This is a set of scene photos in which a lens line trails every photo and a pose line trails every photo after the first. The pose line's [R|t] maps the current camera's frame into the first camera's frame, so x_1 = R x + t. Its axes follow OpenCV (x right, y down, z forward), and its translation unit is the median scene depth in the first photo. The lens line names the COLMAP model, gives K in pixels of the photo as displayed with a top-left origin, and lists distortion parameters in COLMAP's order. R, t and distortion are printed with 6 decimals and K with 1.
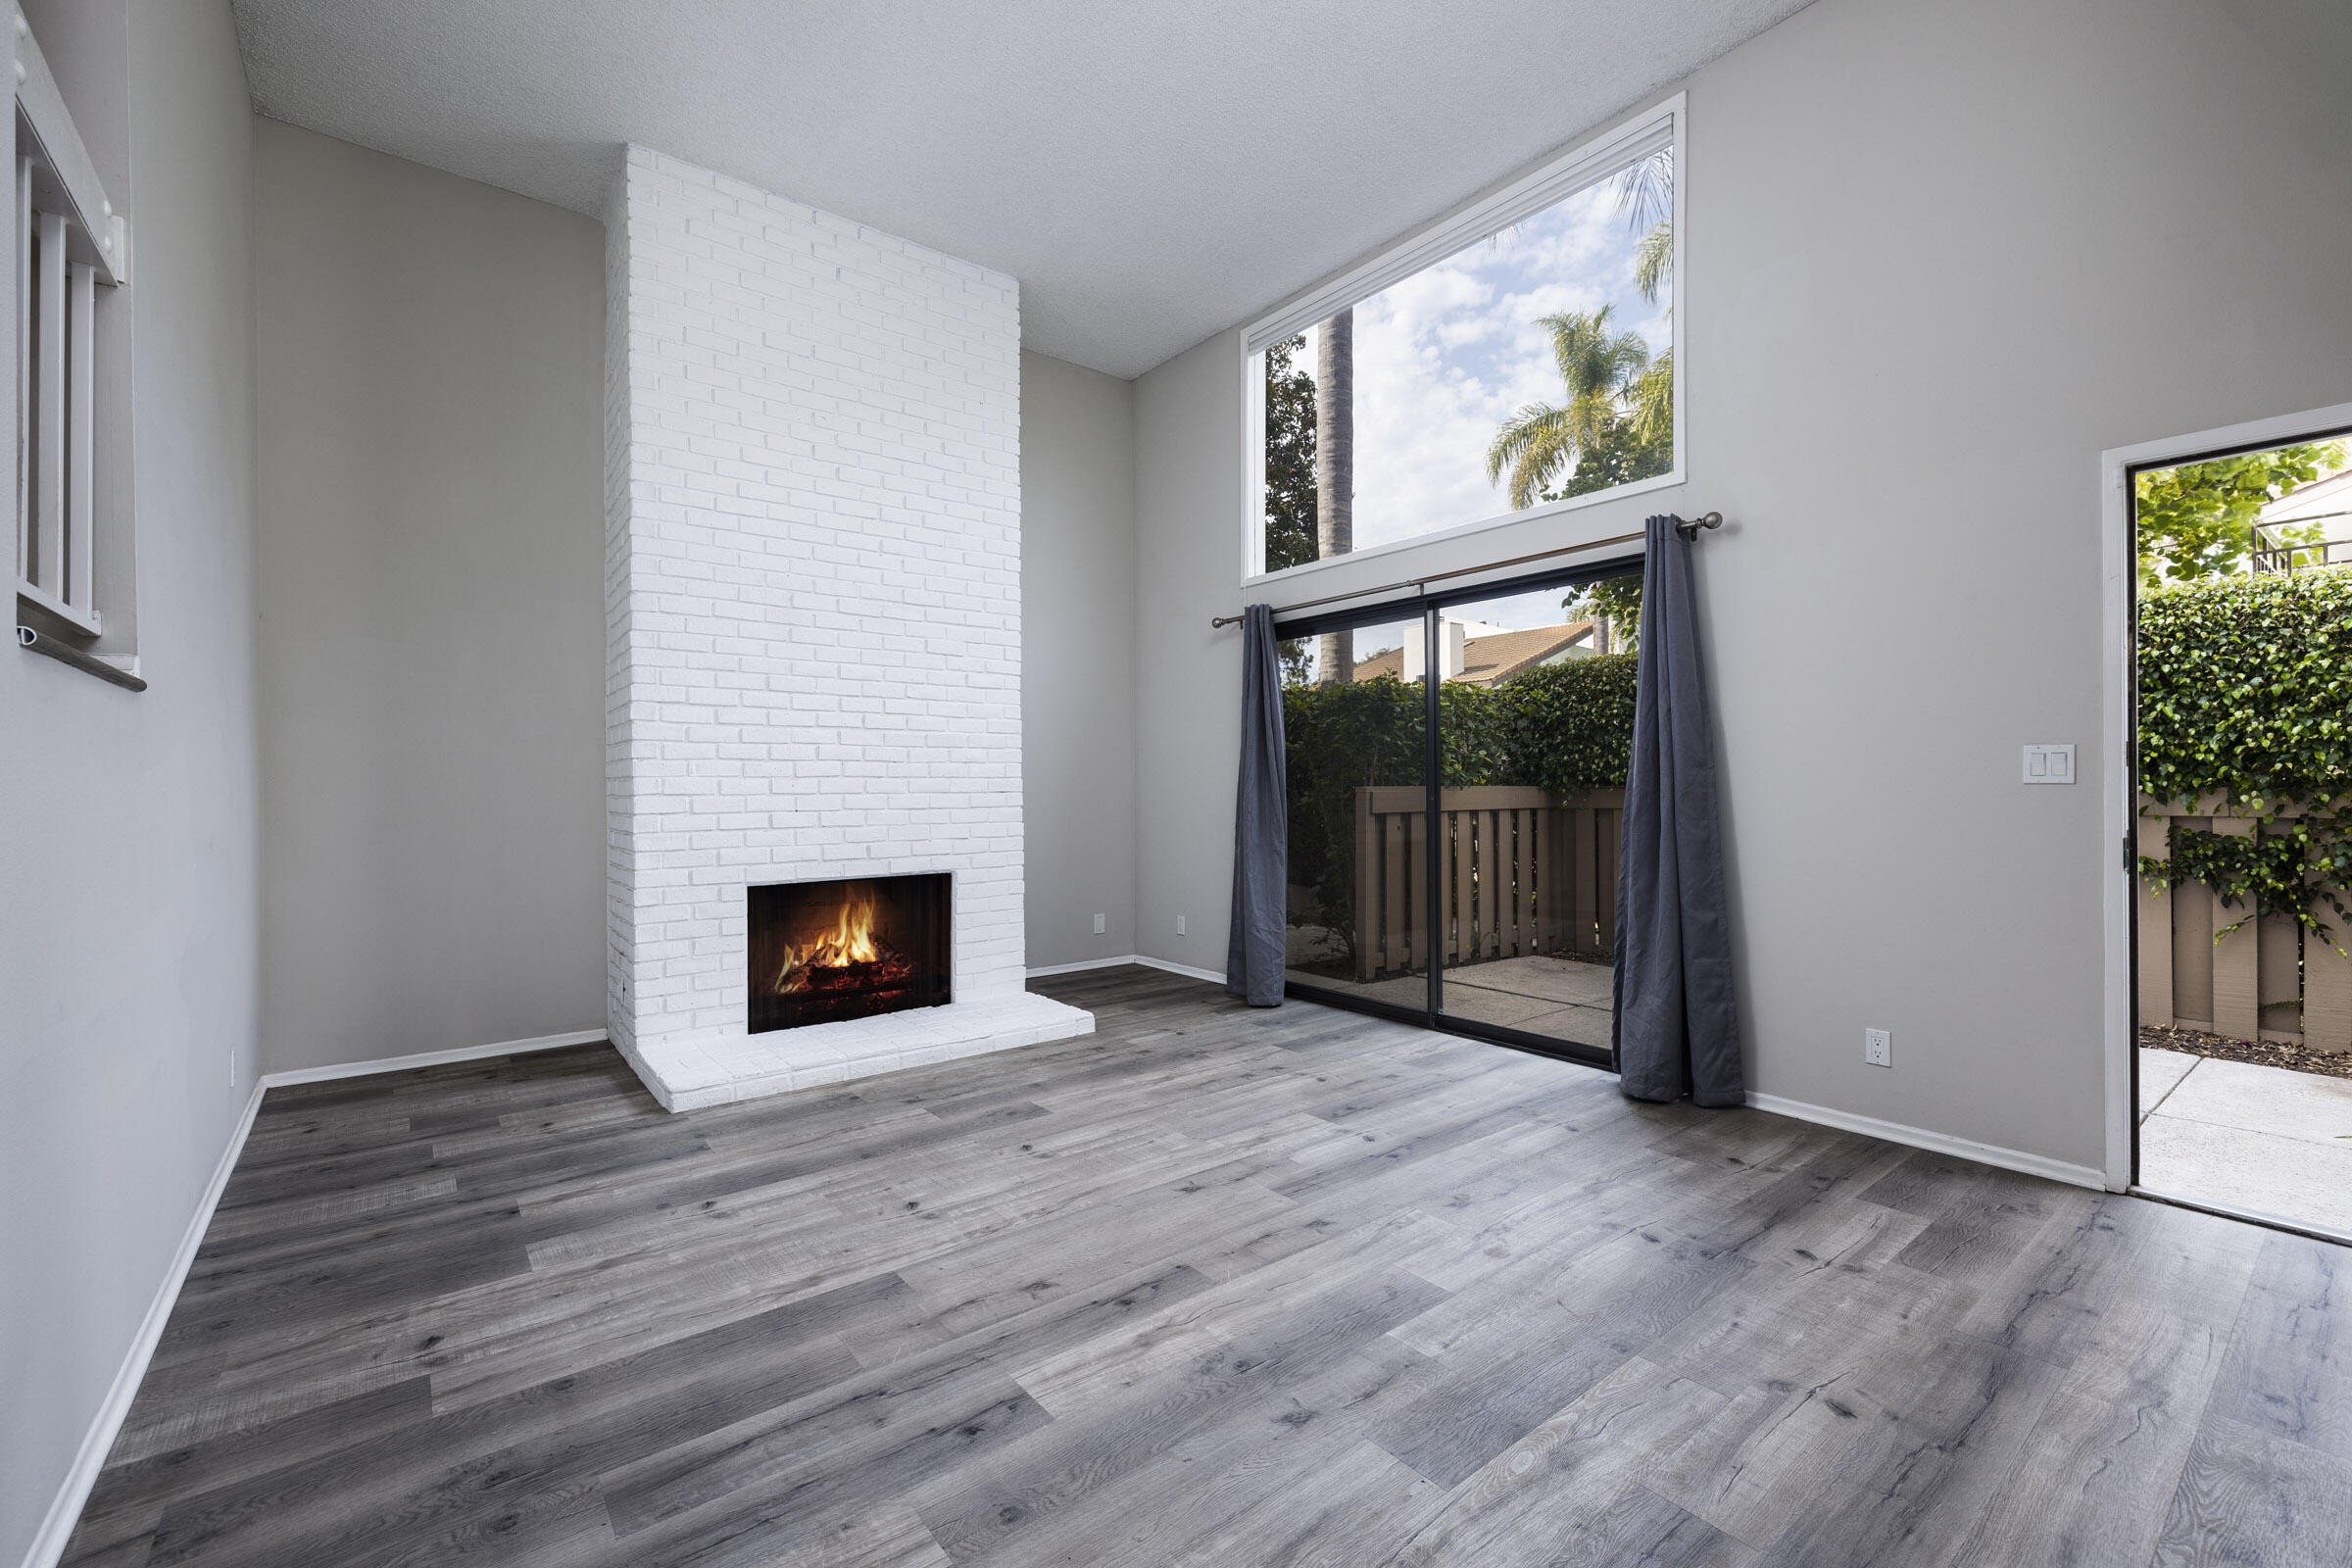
lens RADIAL K [[995.4, 0, 1169.4], [0, 995.4, 778.8], [0, 0, 1]] dist [0.003253, -0.001426]
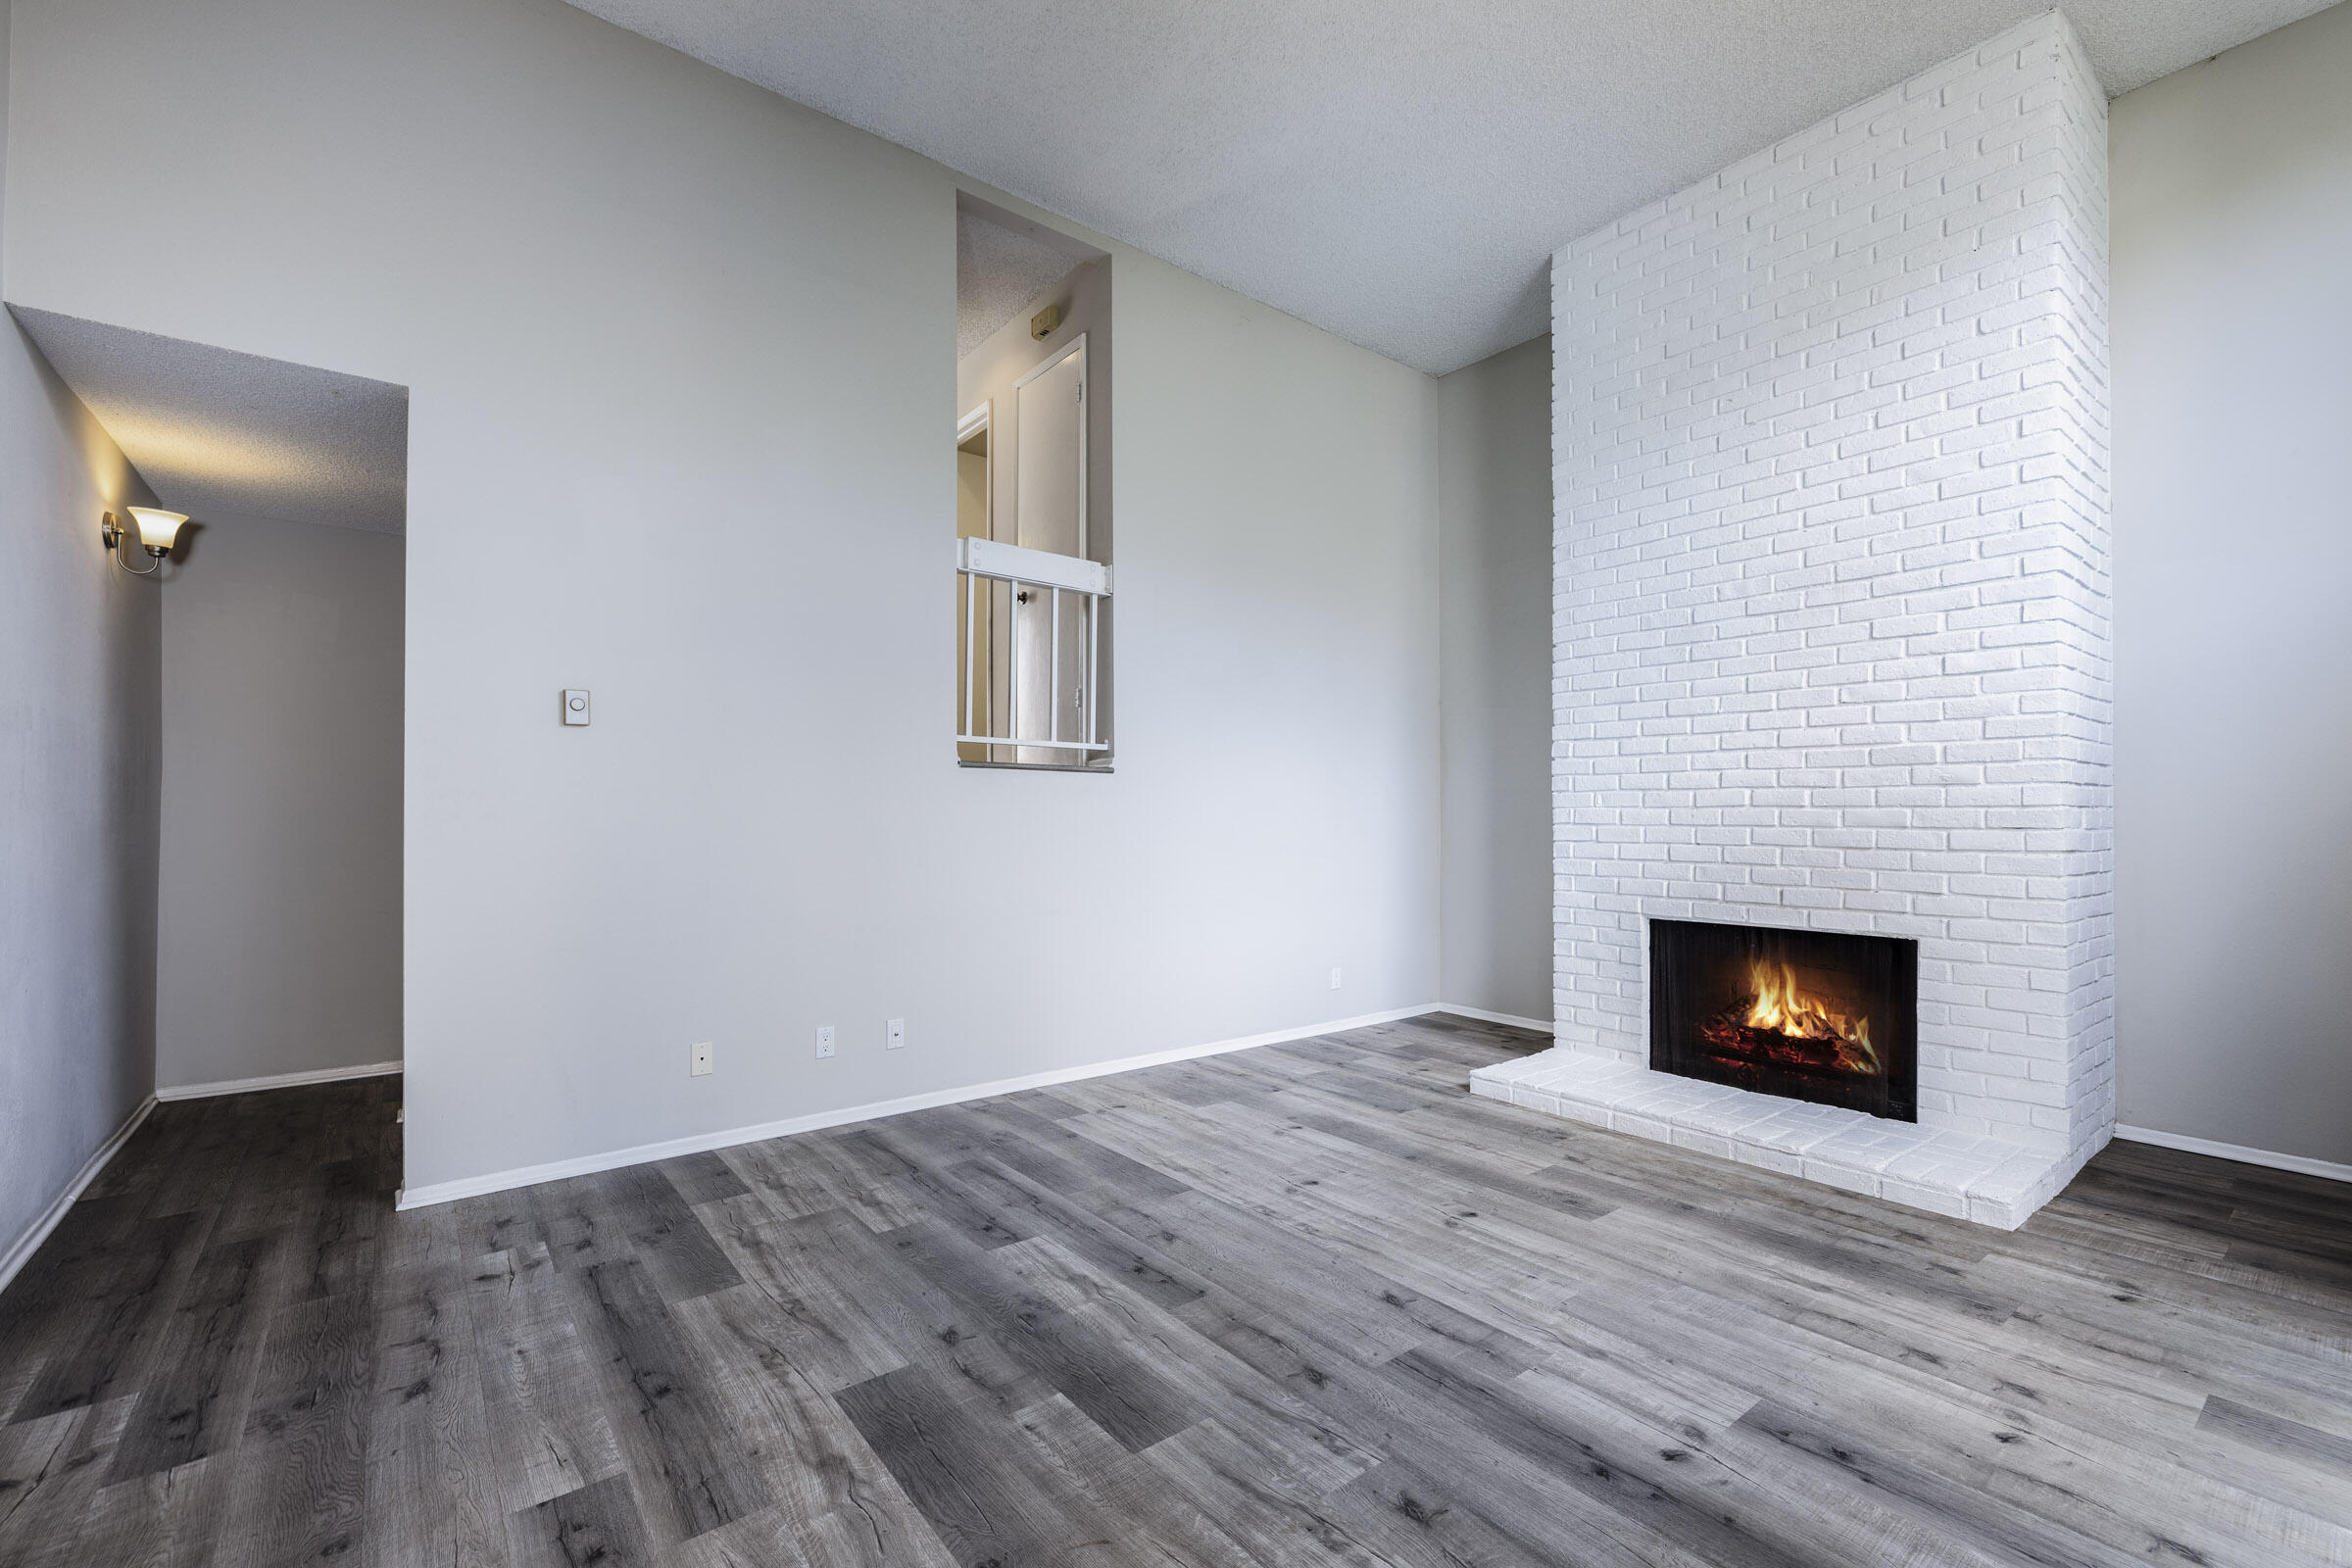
lens RADIAL K [[995.4, 0, 1168.7], [0, 995.4, 801.8], [0, 0, 1]] dist [0.003253, -0.001426]
pose [[-0.004156, -0.007017, -0.999967, 0.744507], [0.005163, 0.999962, -0.007039, -0.003606], [0.999978, -0.005193, -0.004120, 0.700665]]
